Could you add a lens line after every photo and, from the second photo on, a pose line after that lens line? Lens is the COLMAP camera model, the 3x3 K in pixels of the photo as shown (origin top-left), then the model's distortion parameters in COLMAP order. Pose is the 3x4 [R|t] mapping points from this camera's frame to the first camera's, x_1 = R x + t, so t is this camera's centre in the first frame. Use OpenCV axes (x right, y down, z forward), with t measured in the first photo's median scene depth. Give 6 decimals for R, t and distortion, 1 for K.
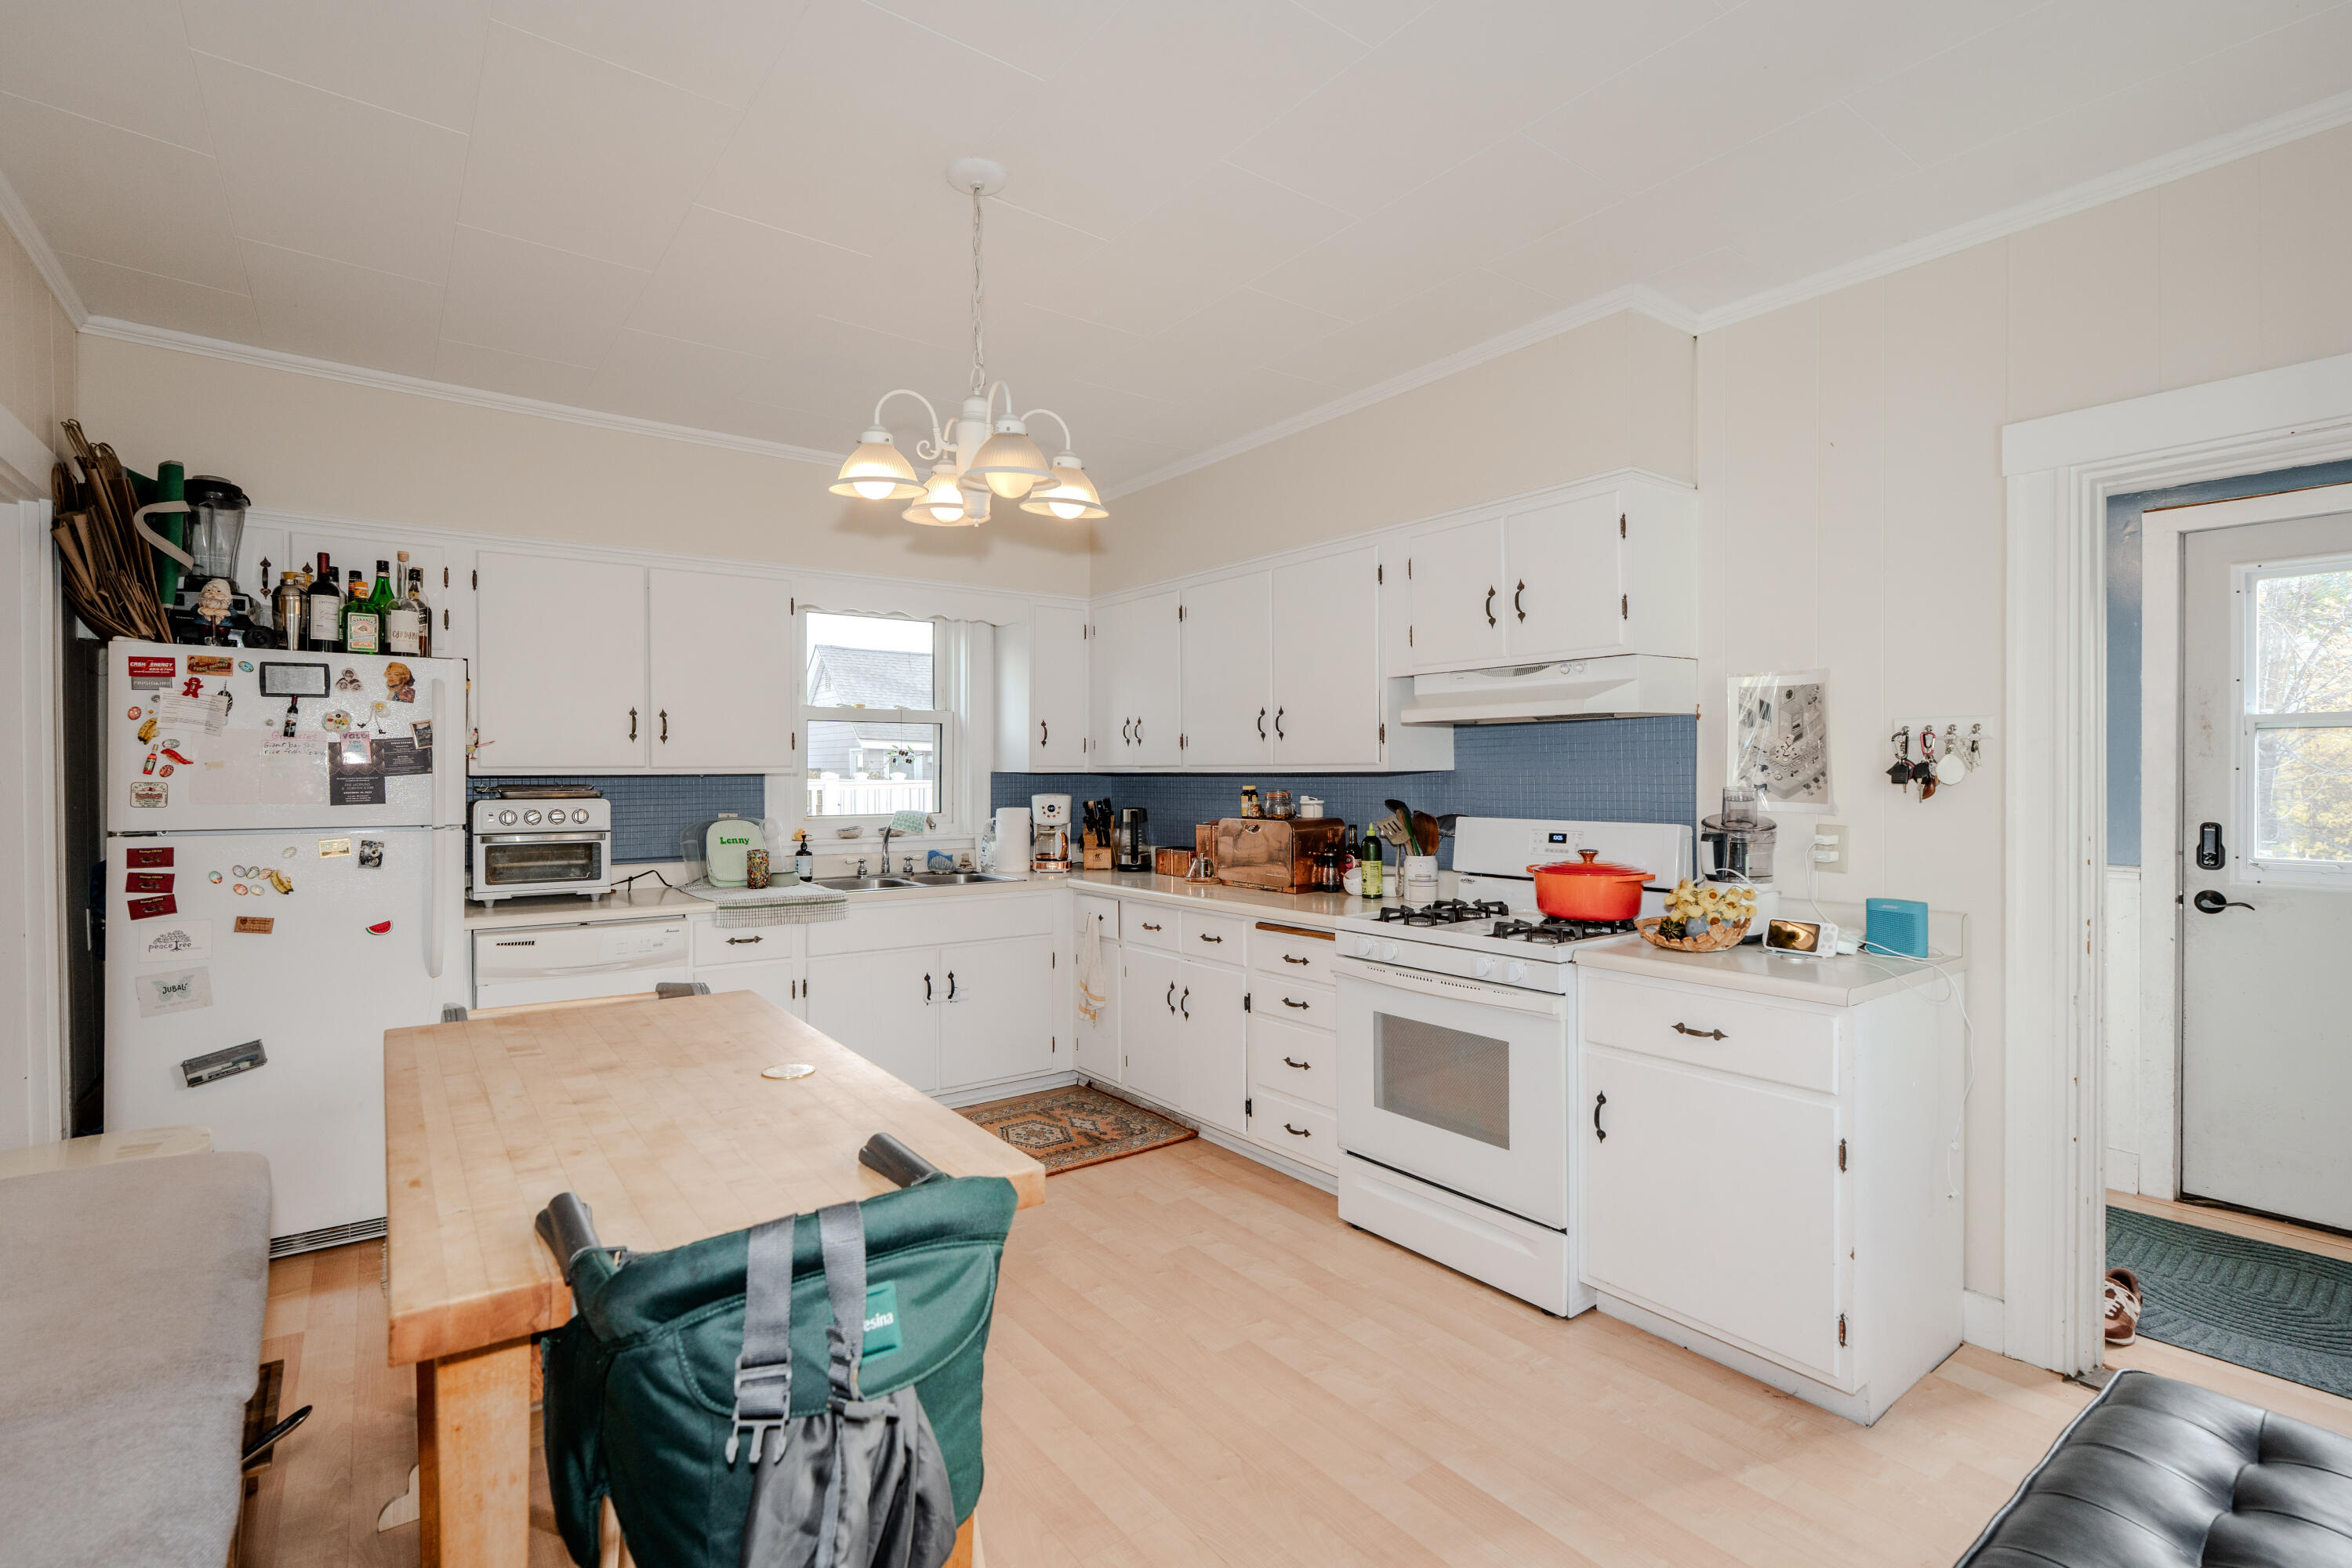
lens RADIAL K [[1087.9, 0, 1182.3], [0, 1087.9, 759.7], [0, 0, 1]] dist [0.000210, -0.000002]
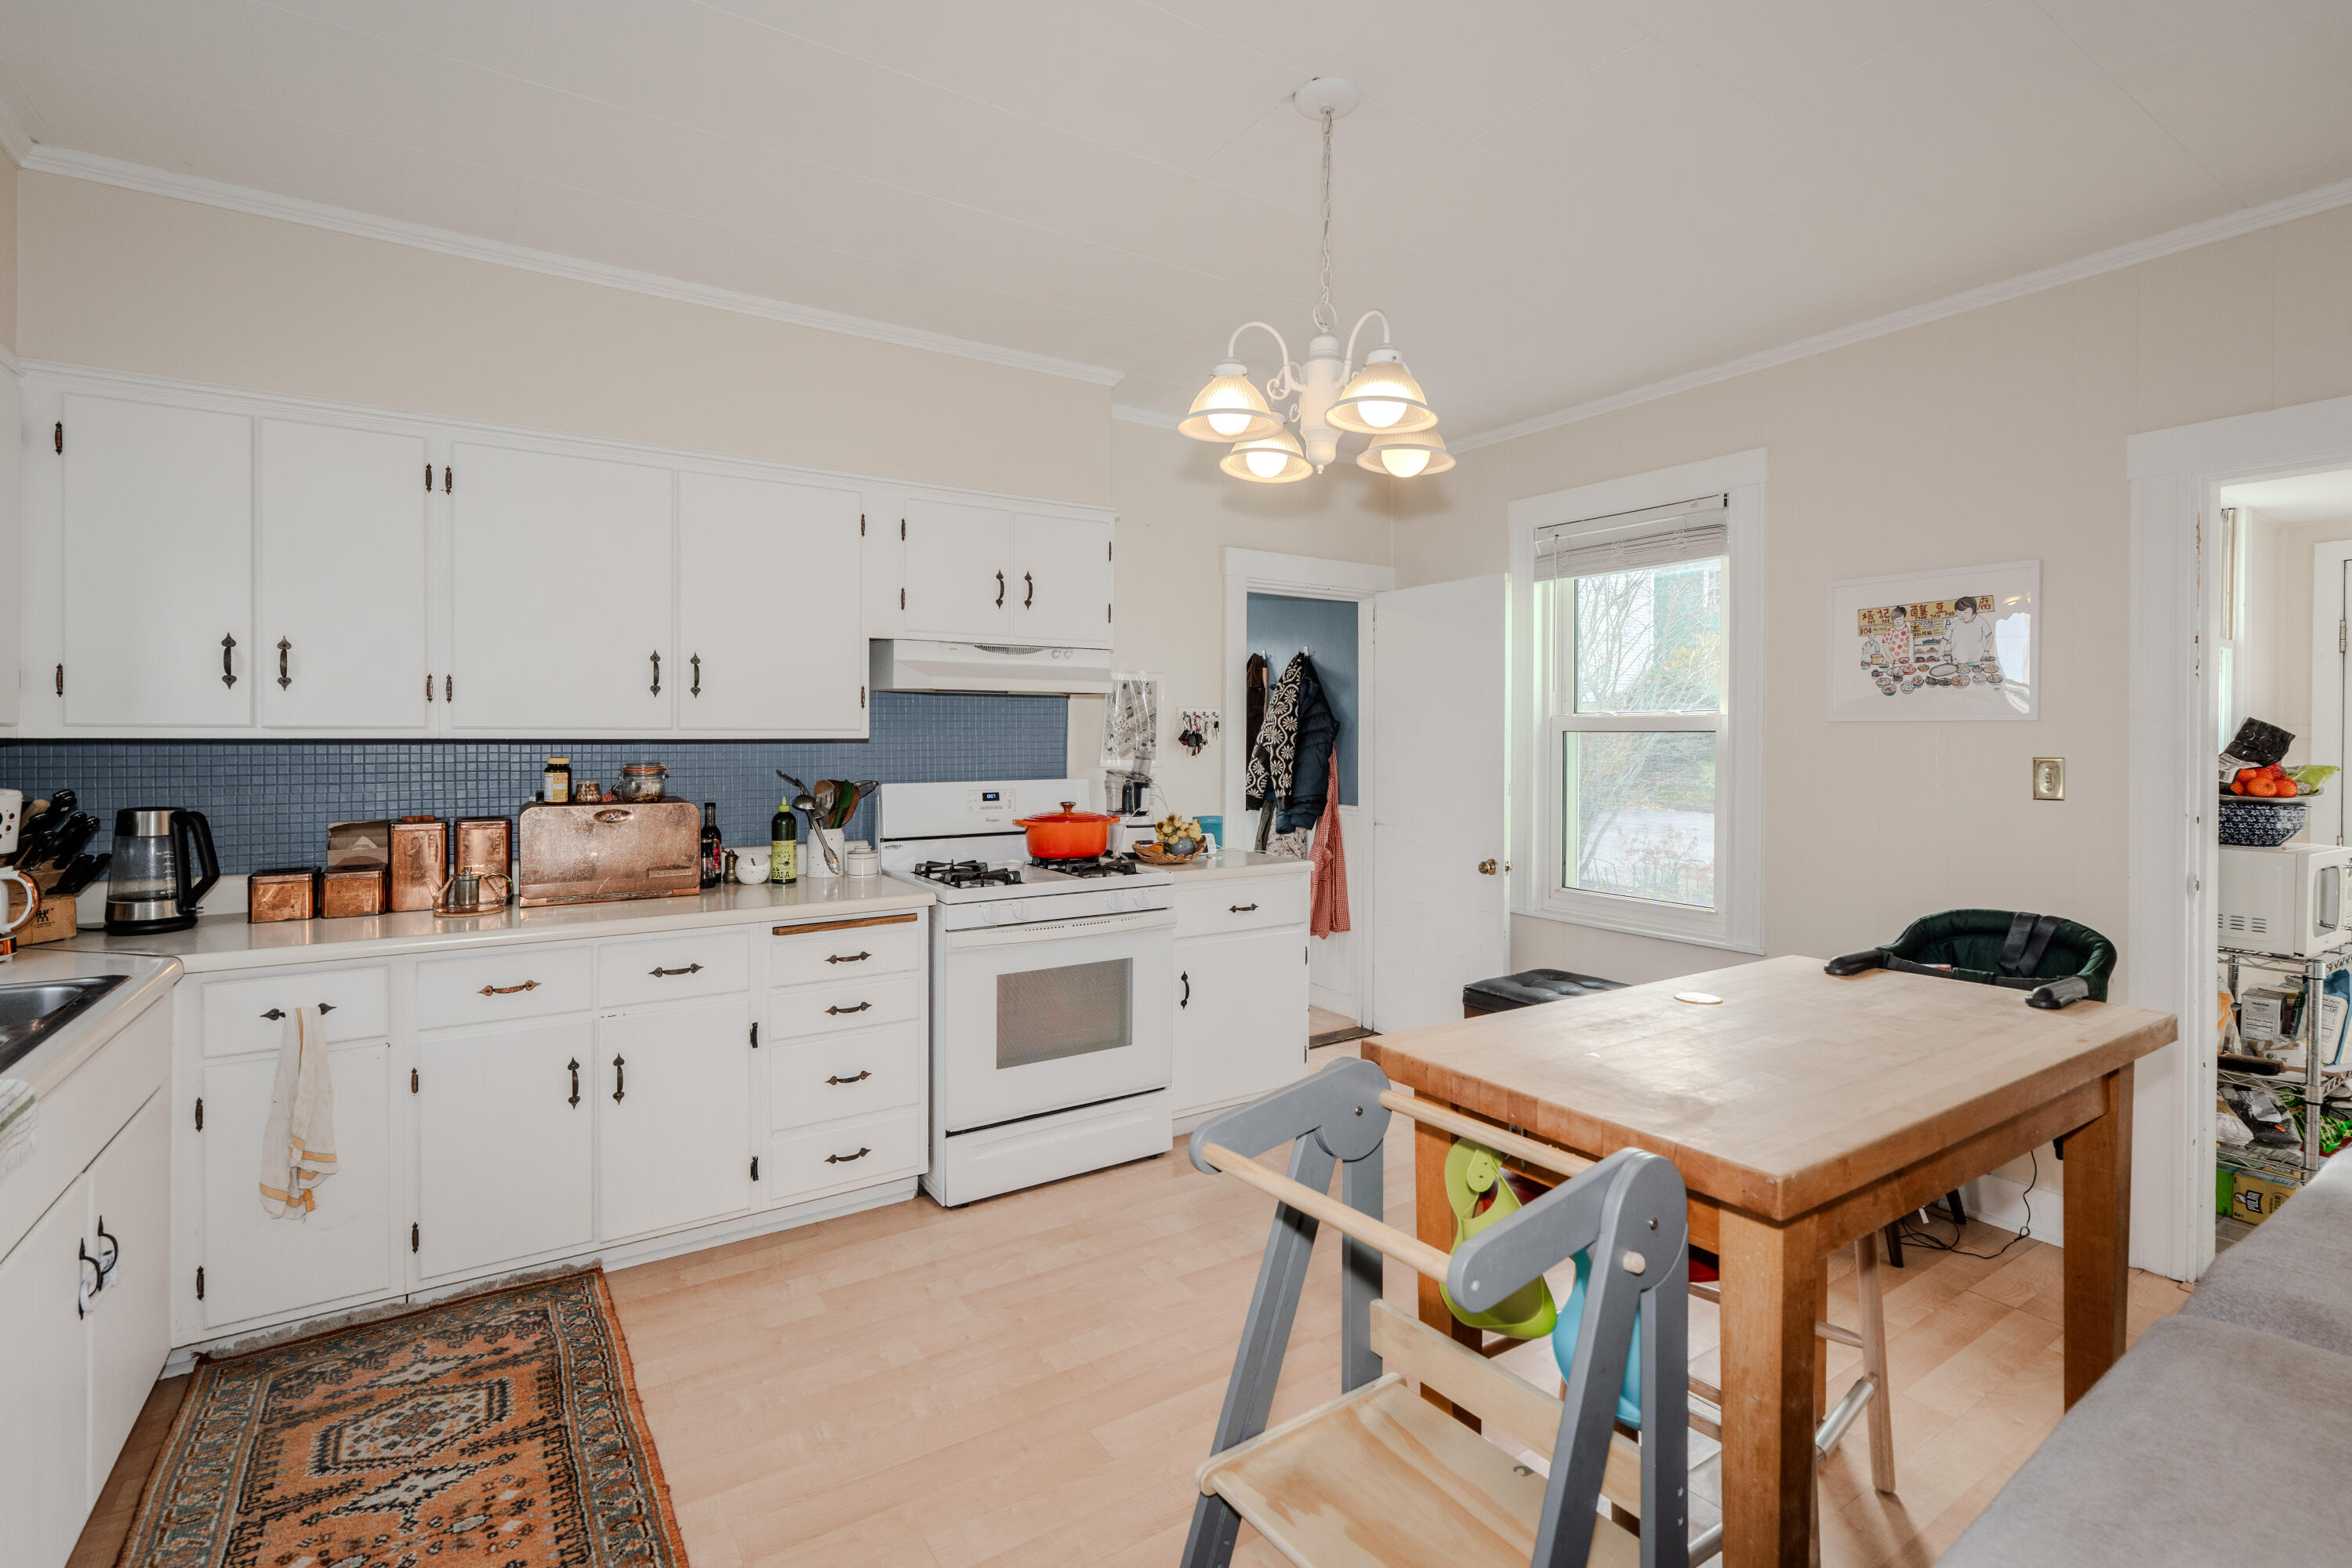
lens RADIAL K [[1072.5, 0, 1138.8], [0, 1072.5, 736.4], [0, 0, 1]] dist [0.000850, 0.000131]
pose [[0.082070, 0.004622, 0.996616, -0.716024], [-0.011757, 0.999924, -0.003669, 0.010028], [-0.996557, -0.011416, 0.082118, 0.699755]]
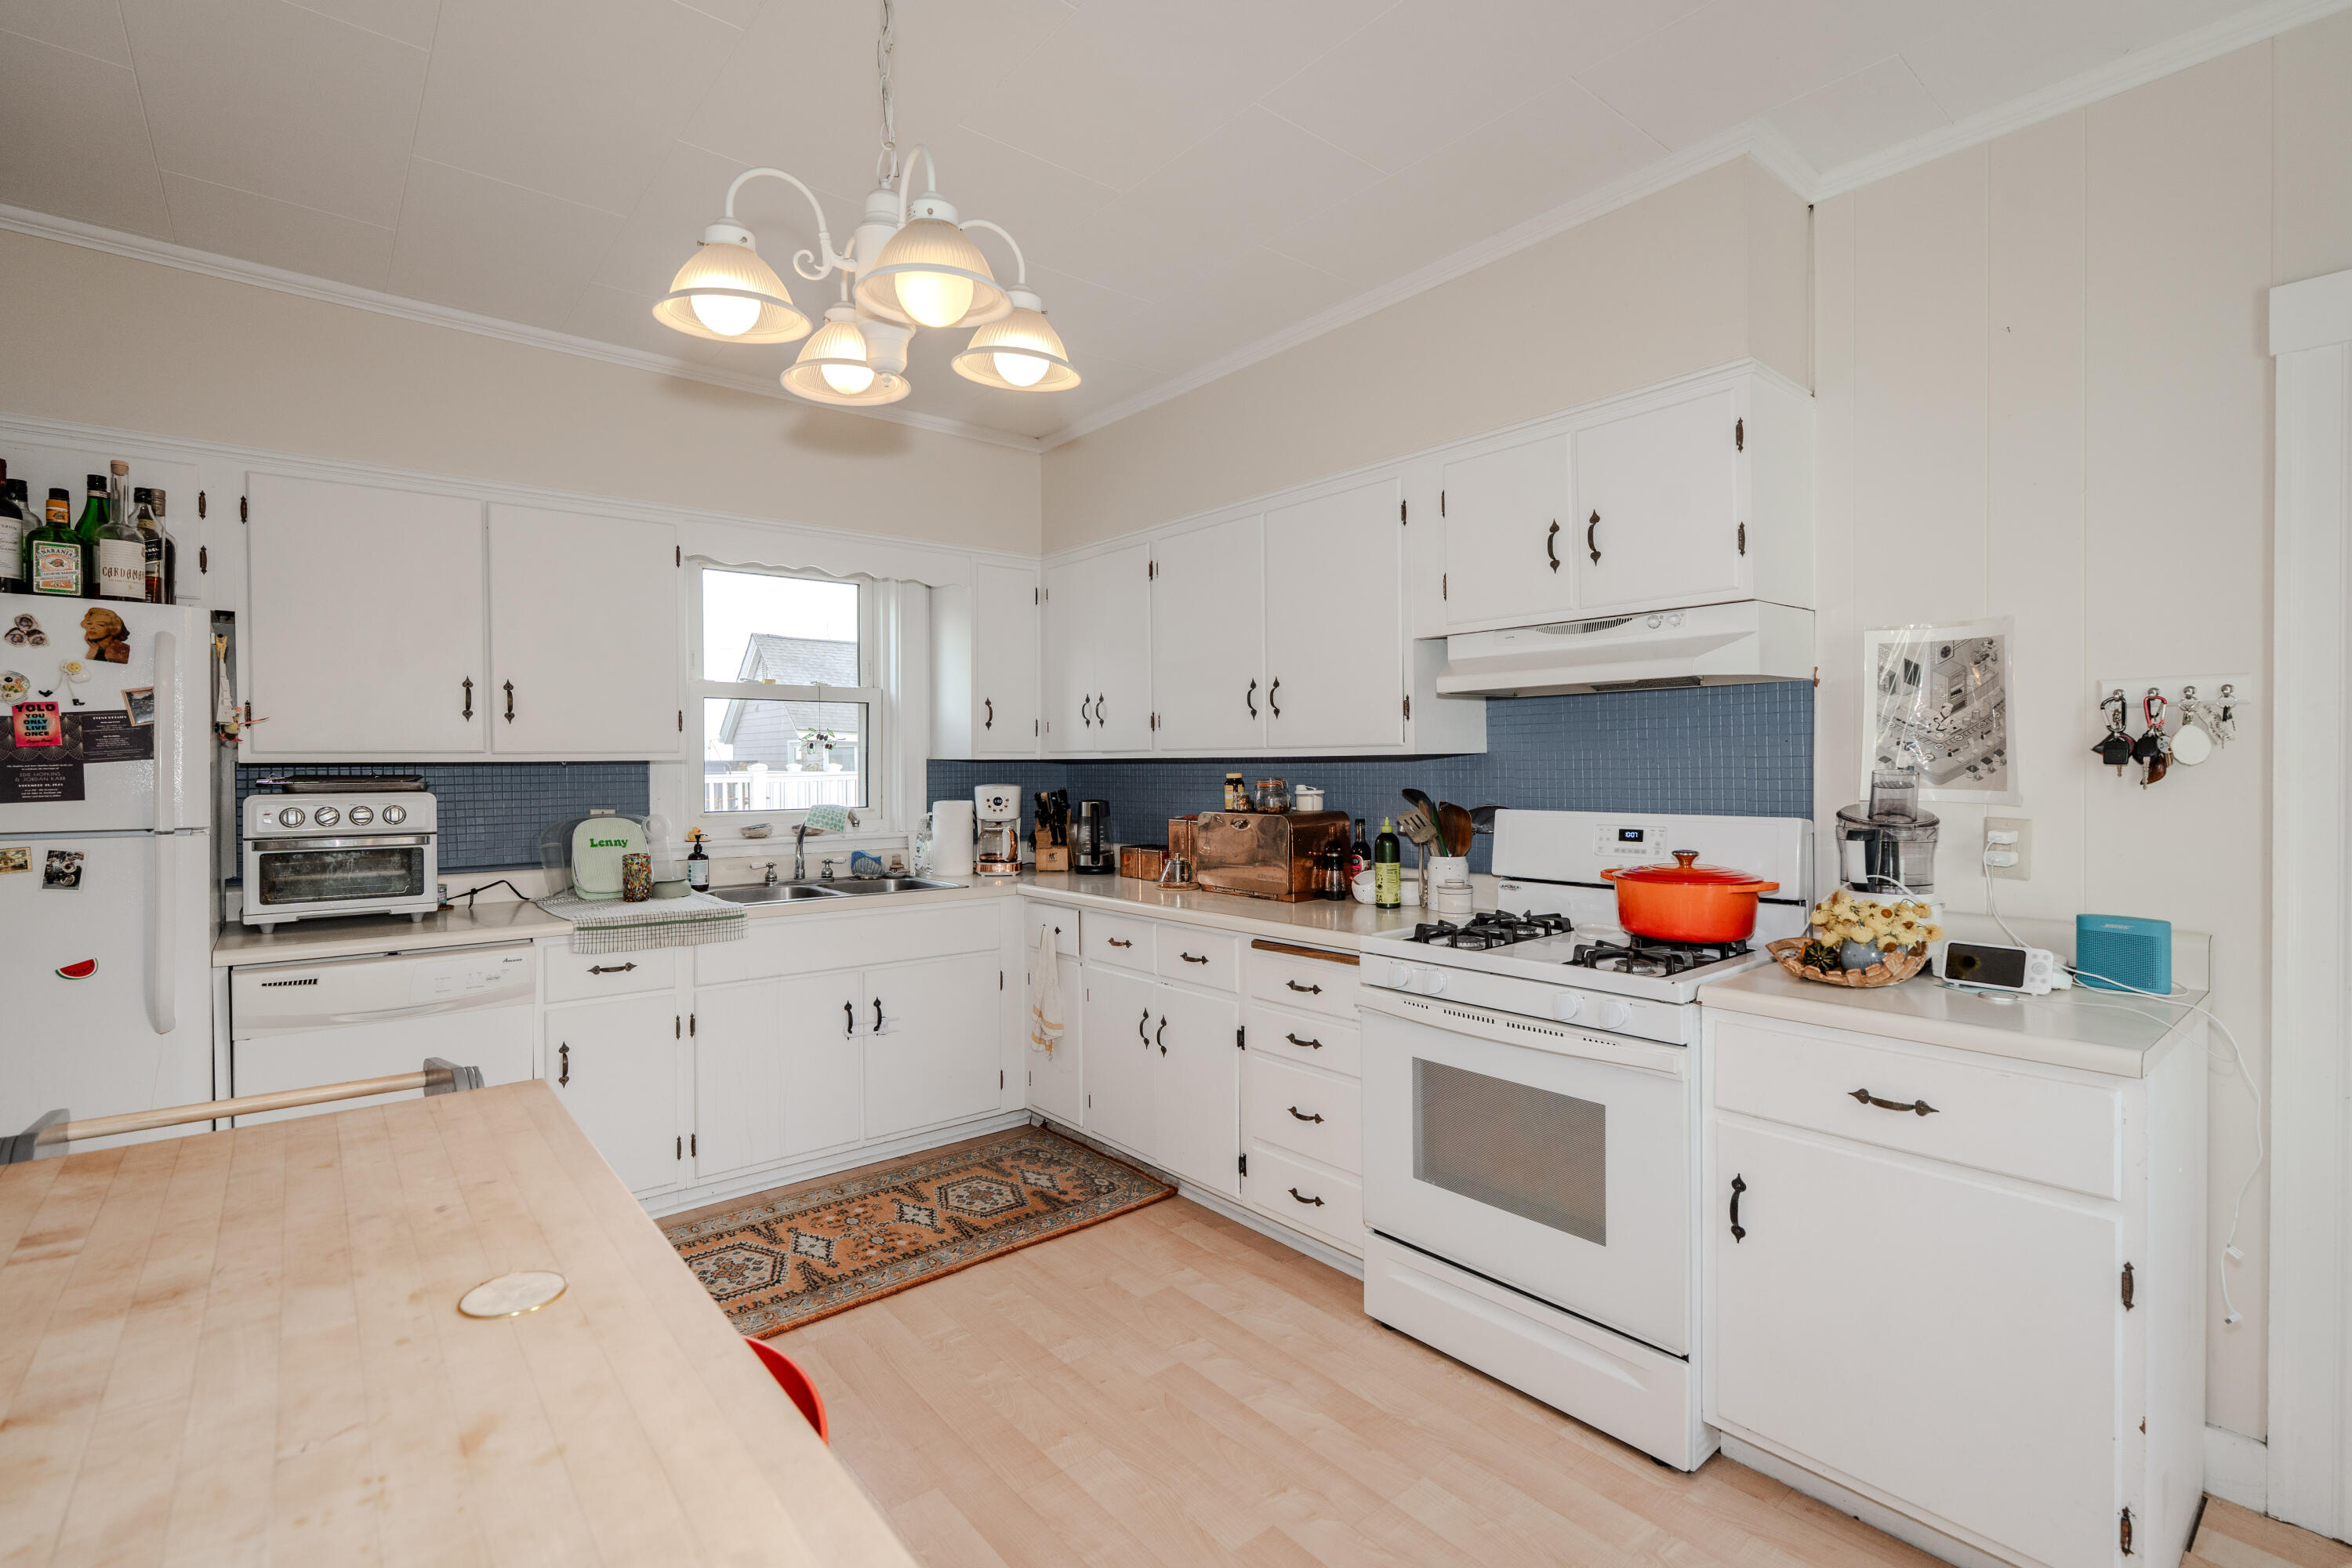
lens RADIAL K [[1069.8, 0, 1183.3], [0, 1069.8, 759.7], [0, 0, 1]] dist [-0.002600, 0.000291]
pose [[0.998577, -0.003296, 0.053220, -0.026778], [0.002887, 0.999966, 0.007773, 0.008250], [-0.053243, -0.007609, 0.998553, 0.210163]]
